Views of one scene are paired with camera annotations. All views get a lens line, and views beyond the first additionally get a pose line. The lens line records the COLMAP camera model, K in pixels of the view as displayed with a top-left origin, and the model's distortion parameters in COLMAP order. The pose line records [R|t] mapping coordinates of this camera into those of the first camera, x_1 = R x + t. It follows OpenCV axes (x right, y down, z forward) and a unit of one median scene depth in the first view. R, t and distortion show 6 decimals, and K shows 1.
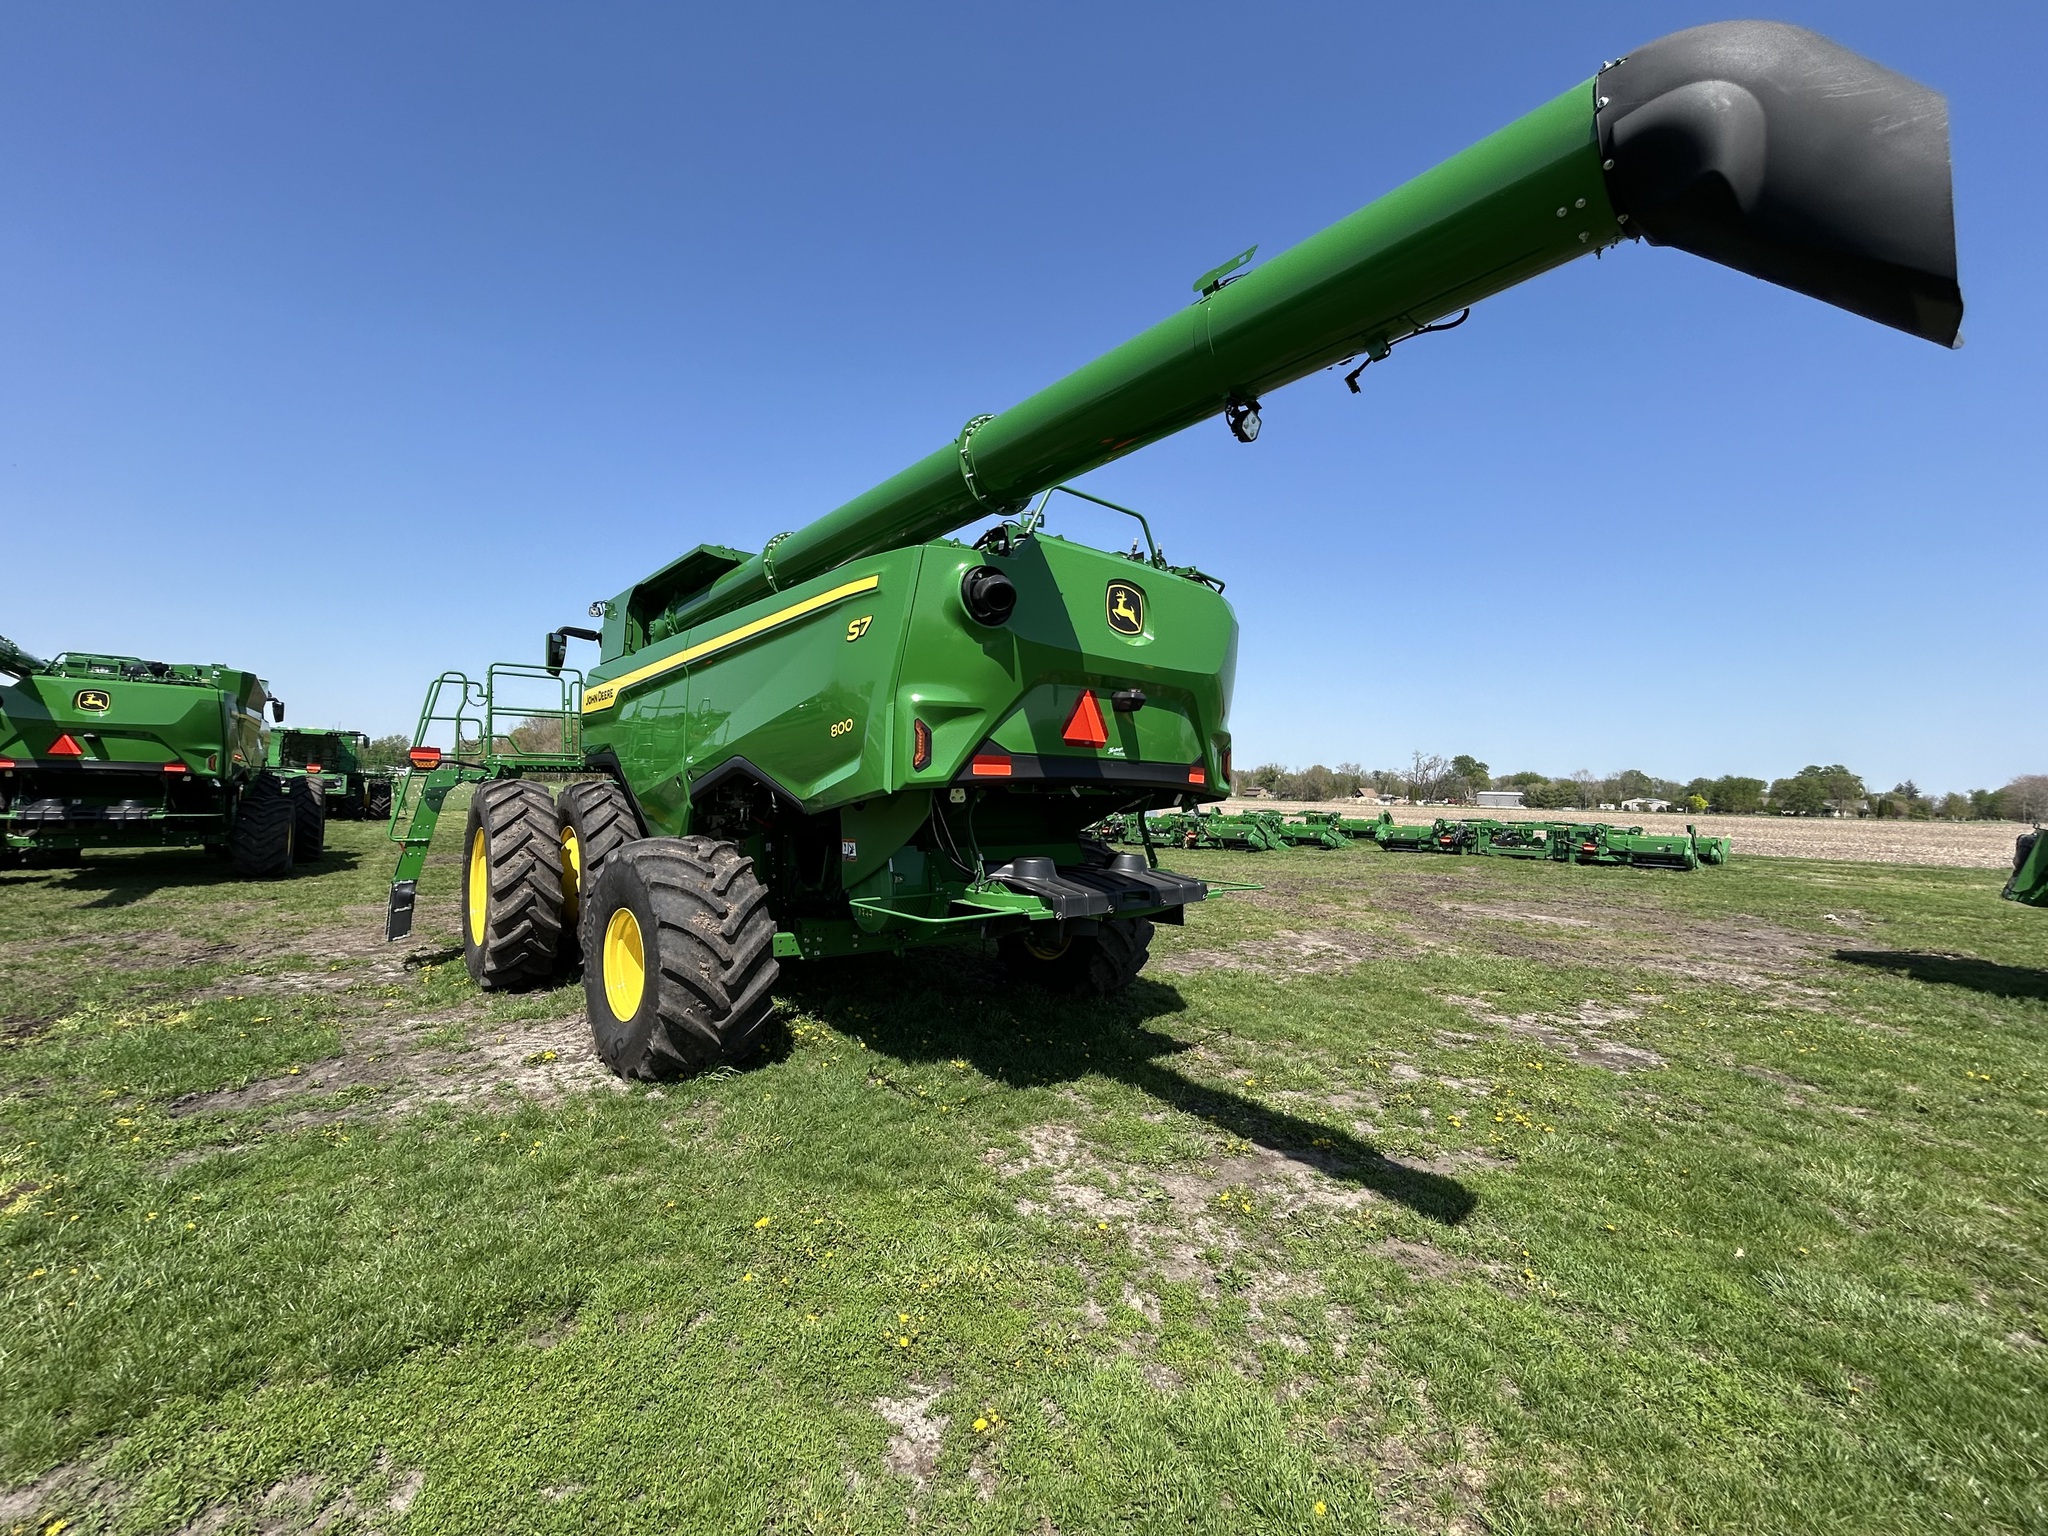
lens RADIAL K [[828.2, 0, 1018.9], [0, 828.2, 767.0], [0, 0, 1]] dist [-0.013031, 0.009586]
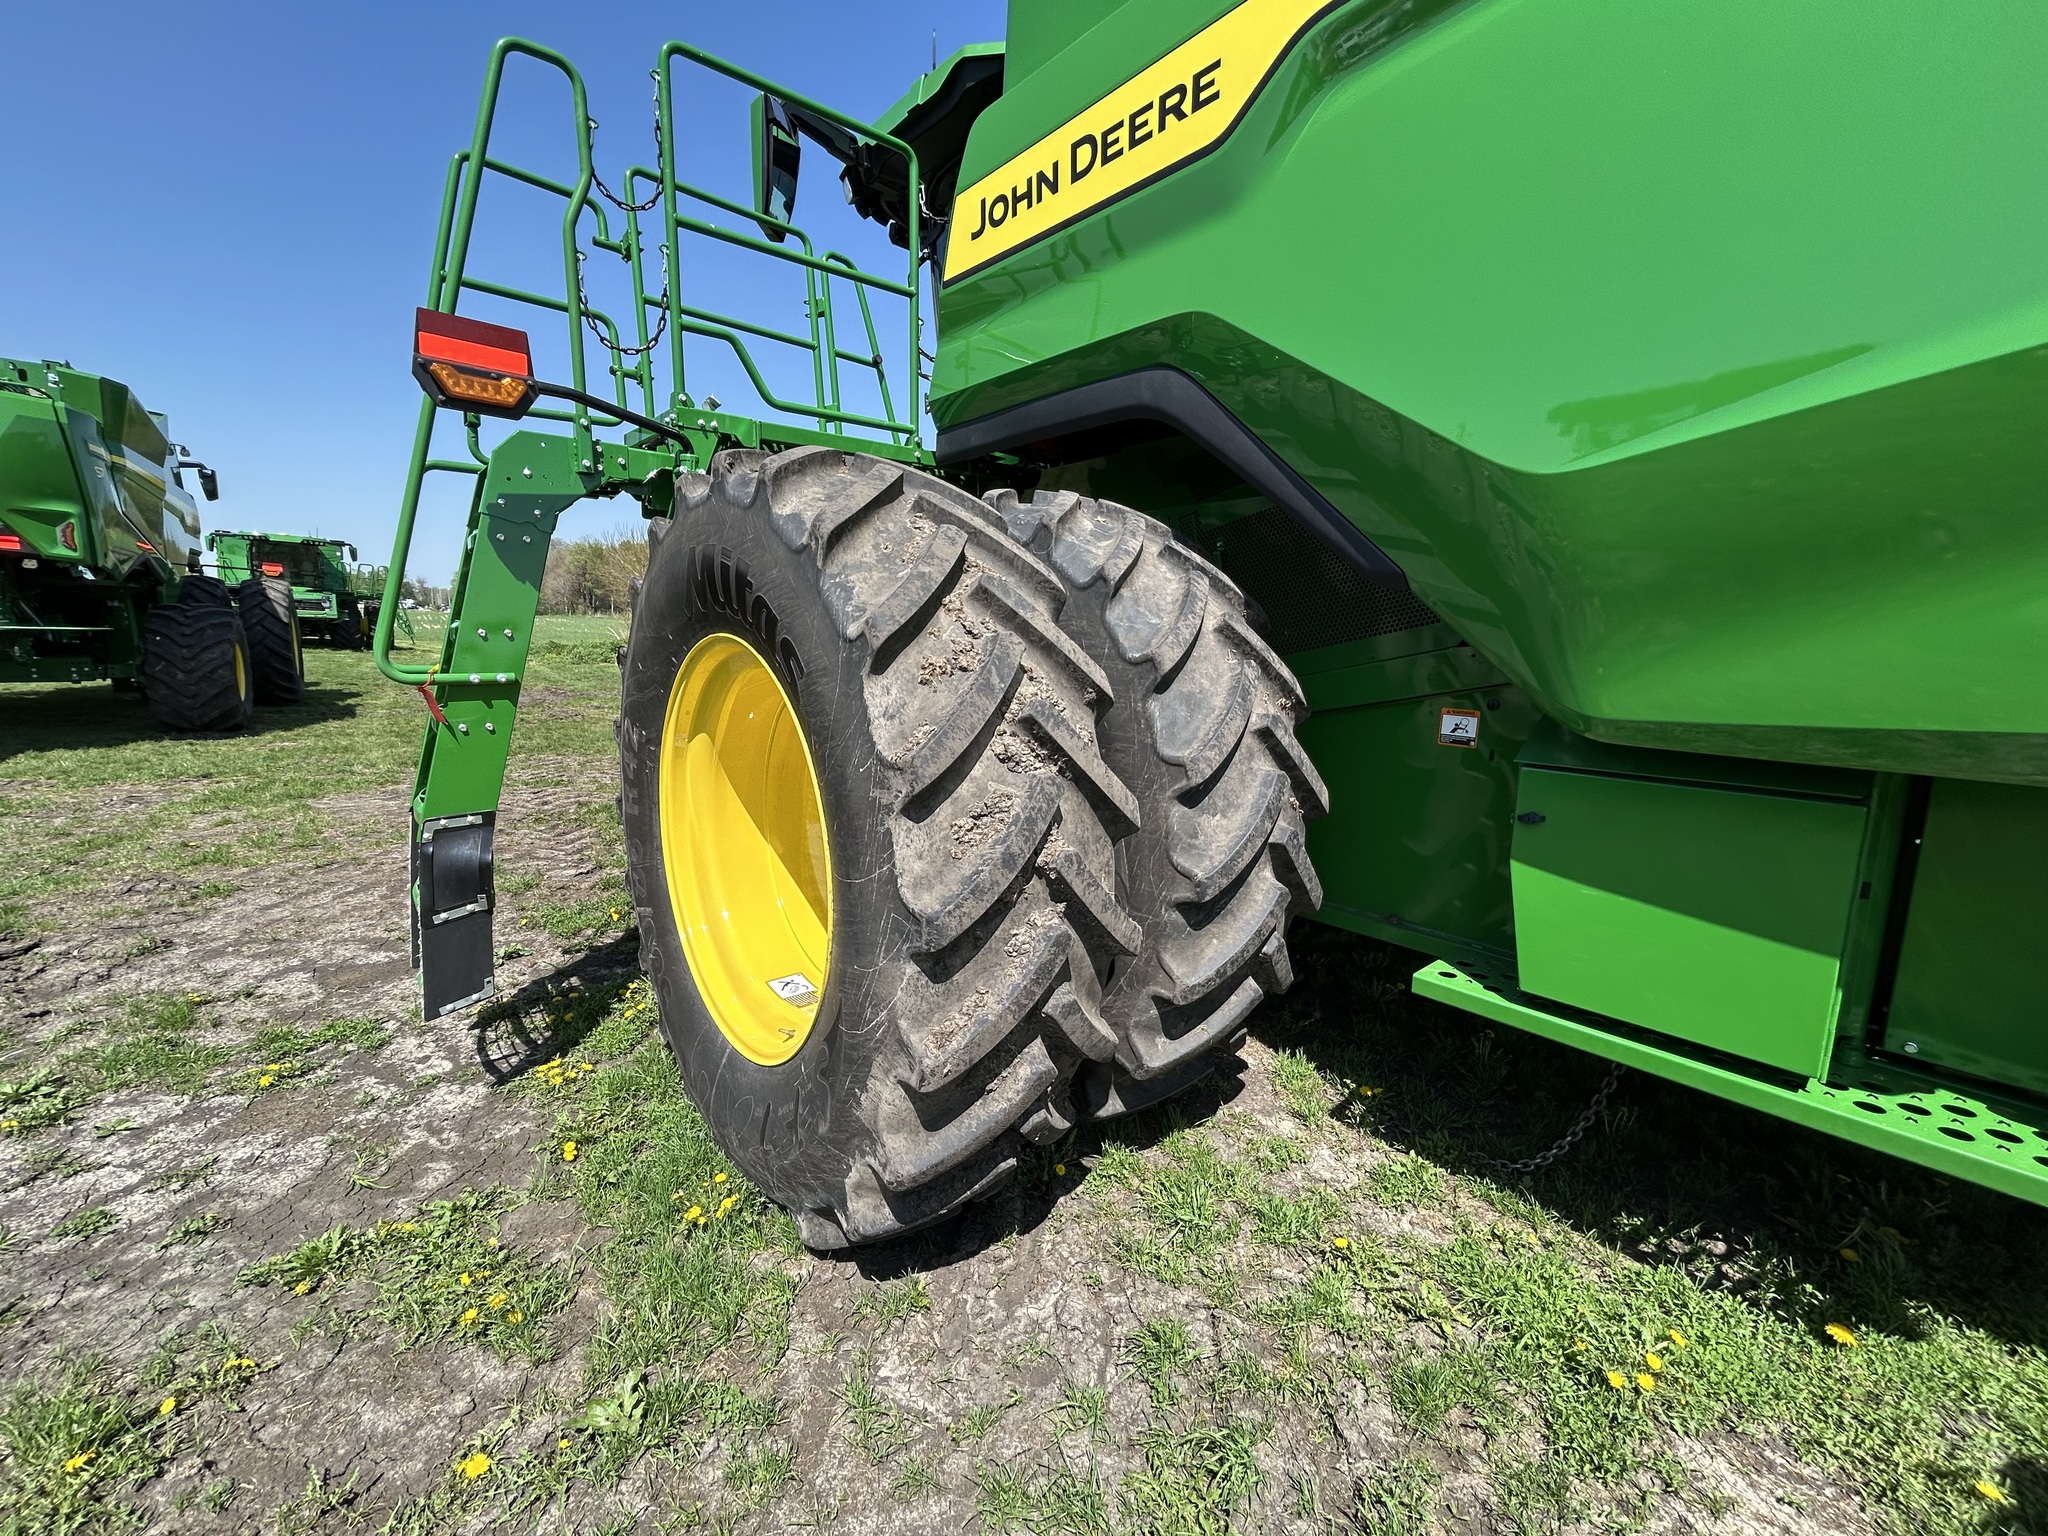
lens RADIAL K [[827.4, 0, 1020.9], [0, 827.4, 766.1], [0, 0, 1]] dist [-0.004192, 0.002117]
pose [[0.999916, 0.011249, -0.006365, -0.715867], [-0.009832, 0.981682, 0.190270, 0.081982], [0.008389, -0.190192, 0.981711, 0.946891]]
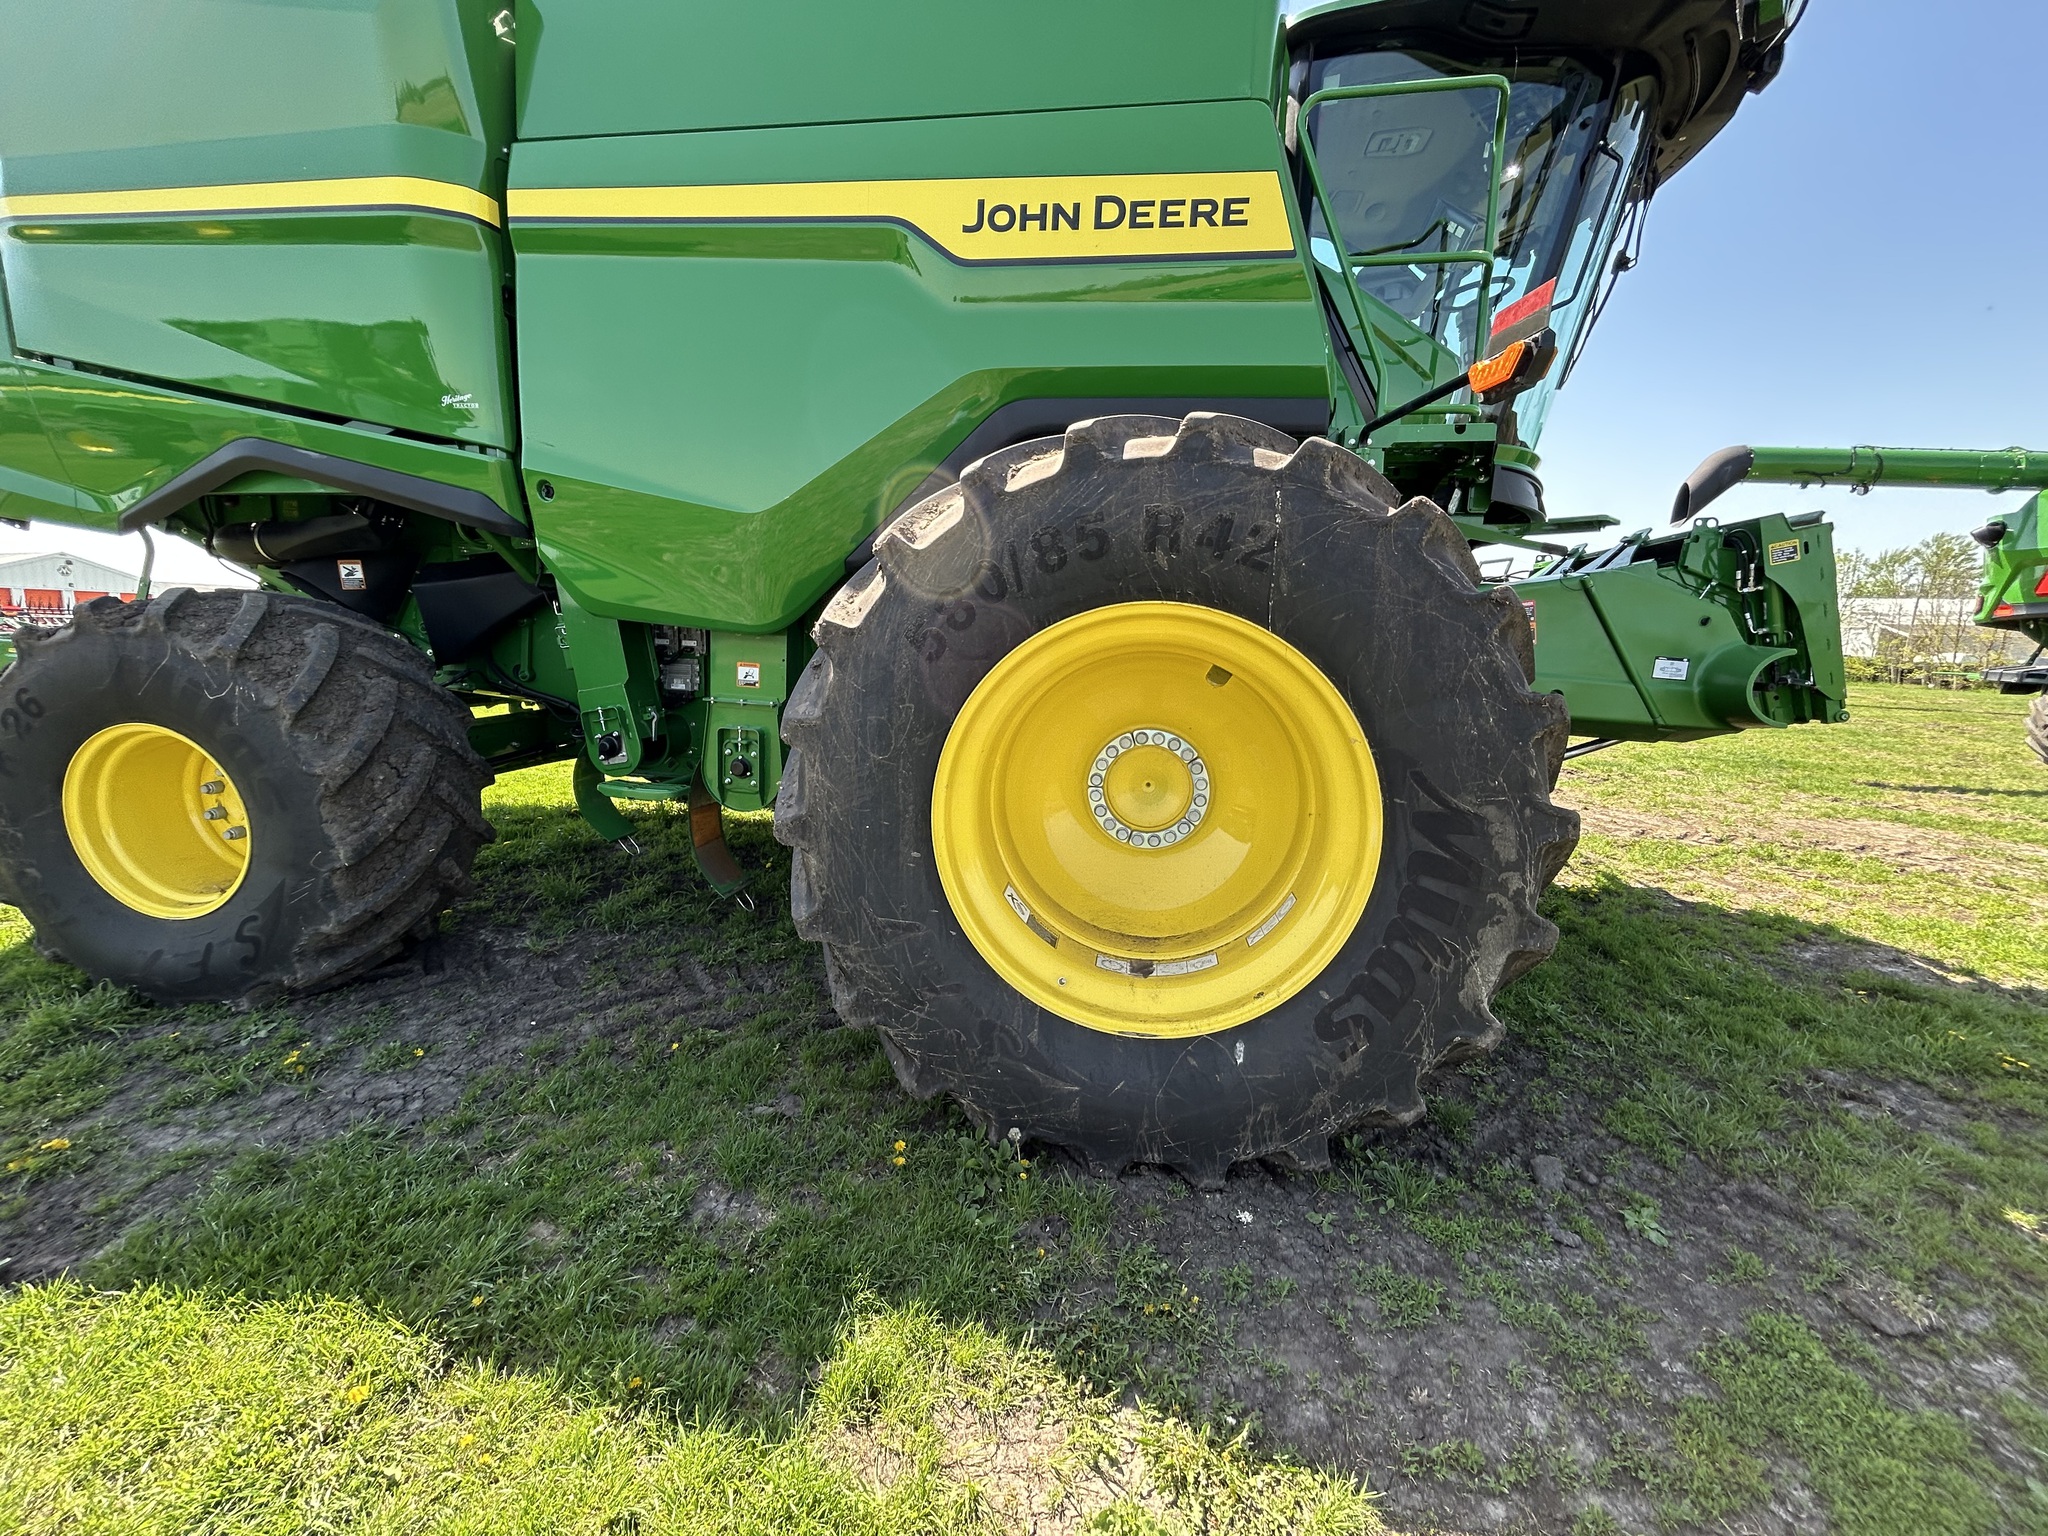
lens RADIAL K [[827.4, 0, 1020.9], [0, 827.4, 766.1], [0, 0, 1]] dist [-0.004192, 0.002117]
pose [[0.769638, -0.081495, 0.633259, -1.042437], [-0.069499, 0.975234, 0.209971, 0.087554], [-0.634687, -0.205613, 0.744913, 0.995486]]
